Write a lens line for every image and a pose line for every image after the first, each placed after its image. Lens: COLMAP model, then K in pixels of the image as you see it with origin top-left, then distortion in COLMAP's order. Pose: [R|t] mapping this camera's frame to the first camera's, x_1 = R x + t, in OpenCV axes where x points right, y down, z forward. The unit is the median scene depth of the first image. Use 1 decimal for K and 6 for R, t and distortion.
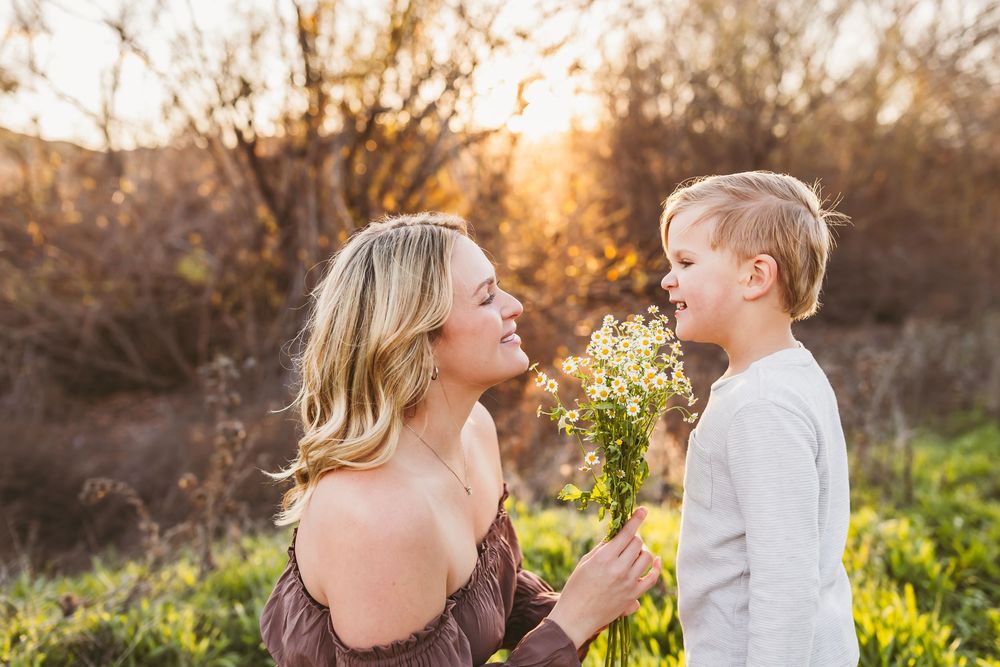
lens RADIAL K [[986.8, 0, 500.1], [0, 986.8, 336.0], [0, 0, 1]] dist [0.008354, 0.021555]
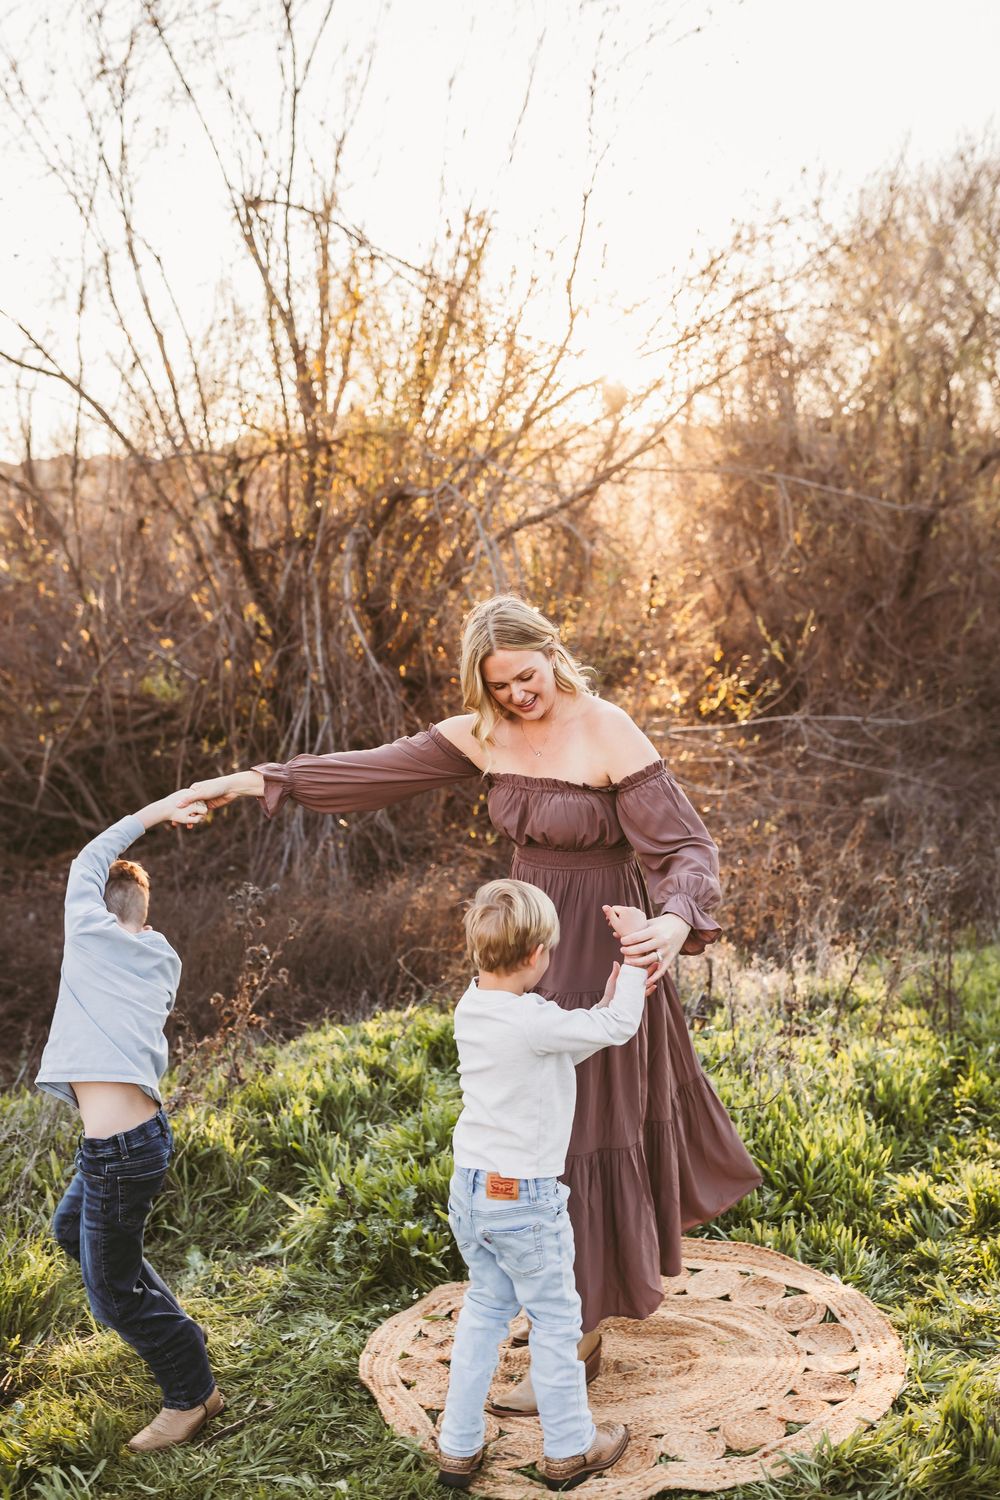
lens RADIAL K [[1480.1, 0, 500.0], [0, 1480.1, 750.0], [0, 0, 1]] dist [0.008354, 0.021555]
pose [[0.998270, 0.011410, -0.057671, 0.065393], [-0.010913, 0.999901, 0.008919, -0.117124], [0.057767, -0.008275, 0.998296, -0.484592]]
